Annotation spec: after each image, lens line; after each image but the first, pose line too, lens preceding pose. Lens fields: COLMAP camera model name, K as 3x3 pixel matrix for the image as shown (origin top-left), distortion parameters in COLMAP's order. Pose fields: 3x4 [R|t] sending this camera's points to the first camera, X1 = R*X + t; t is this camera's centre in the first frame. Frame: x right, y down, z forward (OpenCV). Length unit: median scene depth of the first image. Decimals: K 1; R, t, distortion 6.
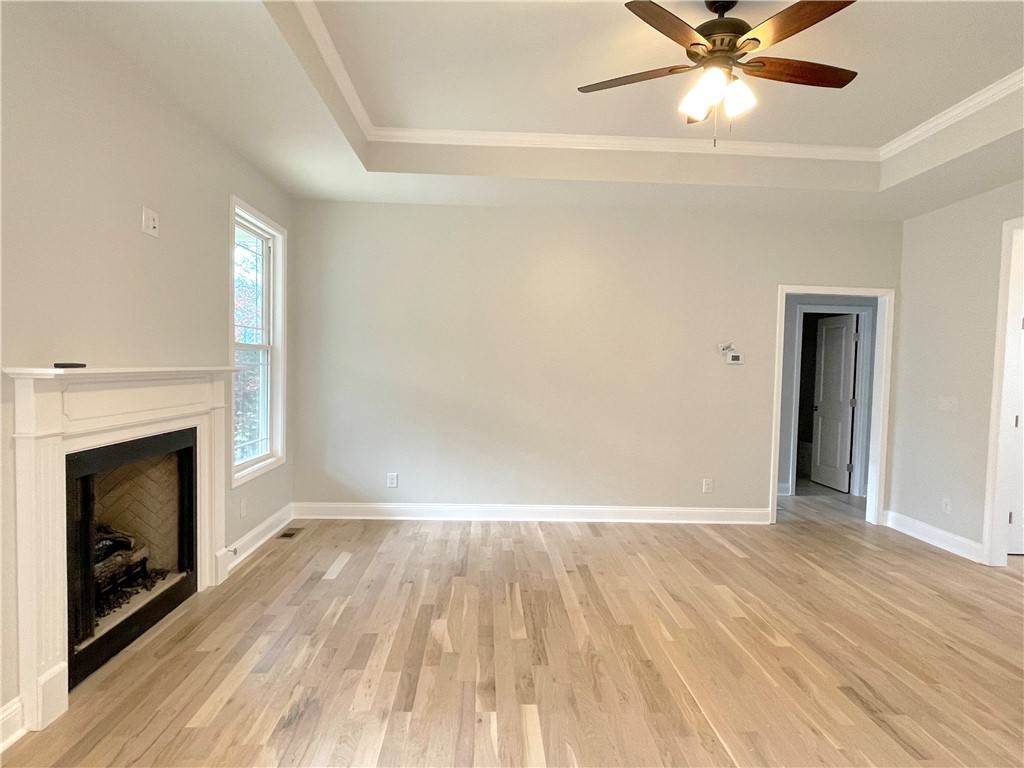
lens RADIAL K [[566.0, 0, 512.4], [0, 566.0, 391.3], [0, 0, 1]] dist [0.005044, -0.005744]
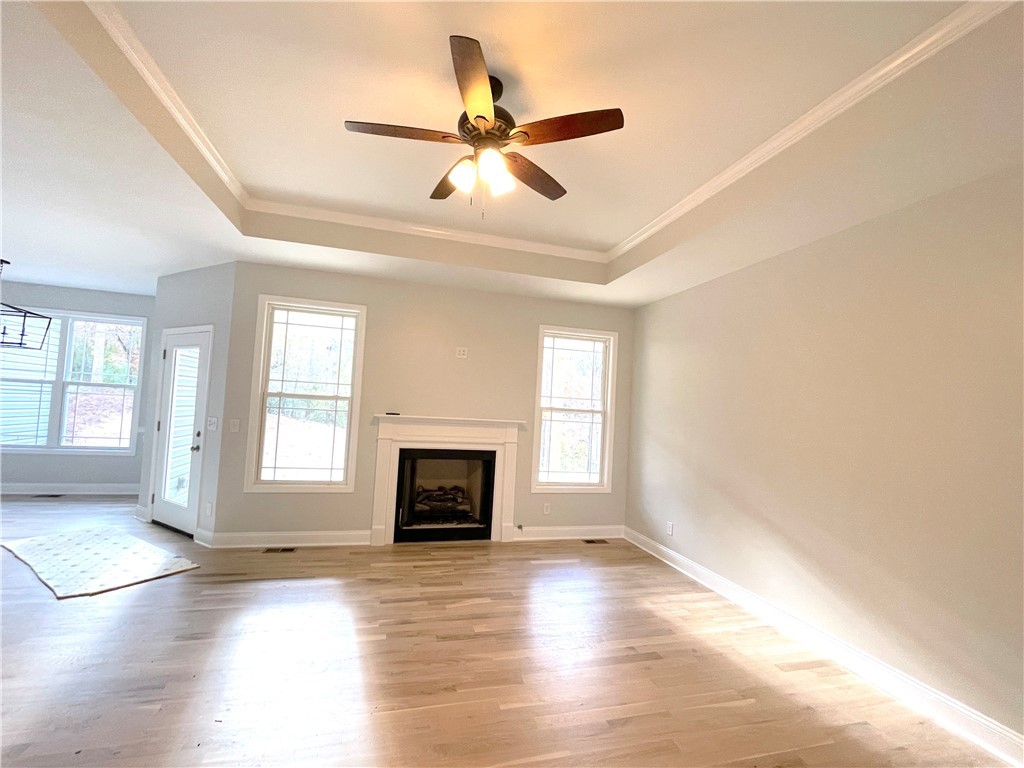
lens RADIAL K [[444.4, 0, 510.9], [0, 444.4, 387.0], [0, 0, 1]] dist [-0.008347, 0.006277]
pose [[0.220700, -0.057614, -0.973639, 0.899014], [-0.094081, 0.992341, -0.080047, -0.035148], [0.970794, 0.109268, 0.213589, 0.687706]]
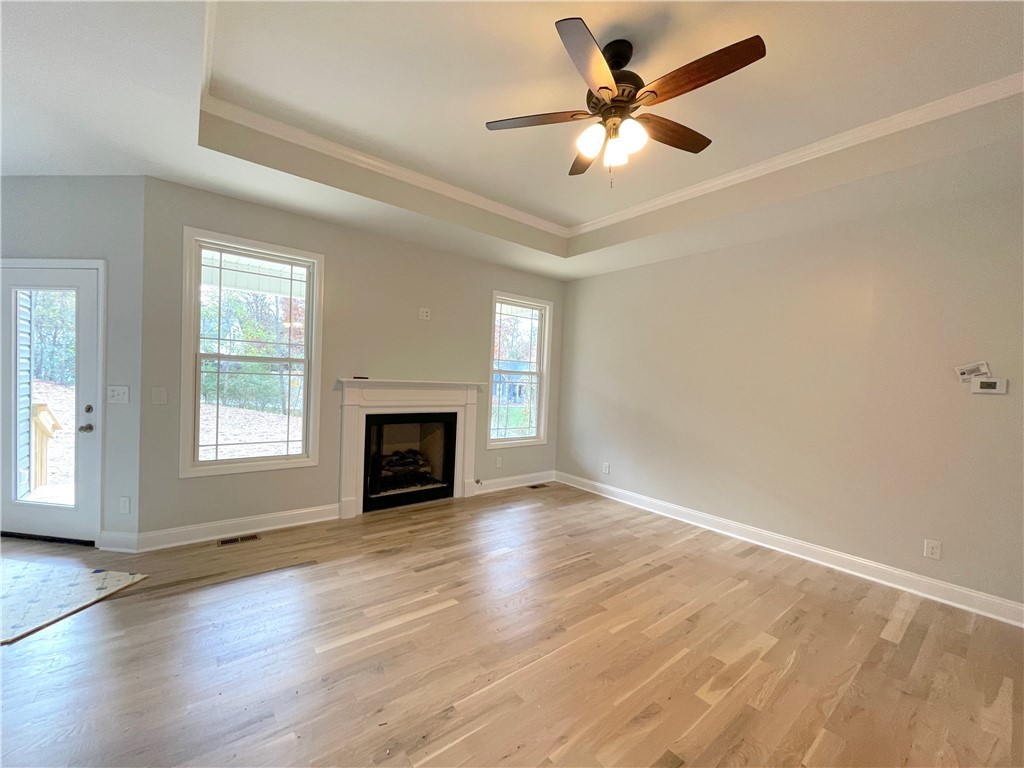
lens RADIAL K [[413.4, 0, 511.9], [0, 413.4, 389.1], [0, 0, 1]] dist [-0.004615, 0.001171]
pose [[0.592970, 0.025281, -0.804828, 0.688248], [-0.067052, 0.997586, -0.018066, -0.004740], [0.802428, 0.064678, 0.593233, 0.290571]]
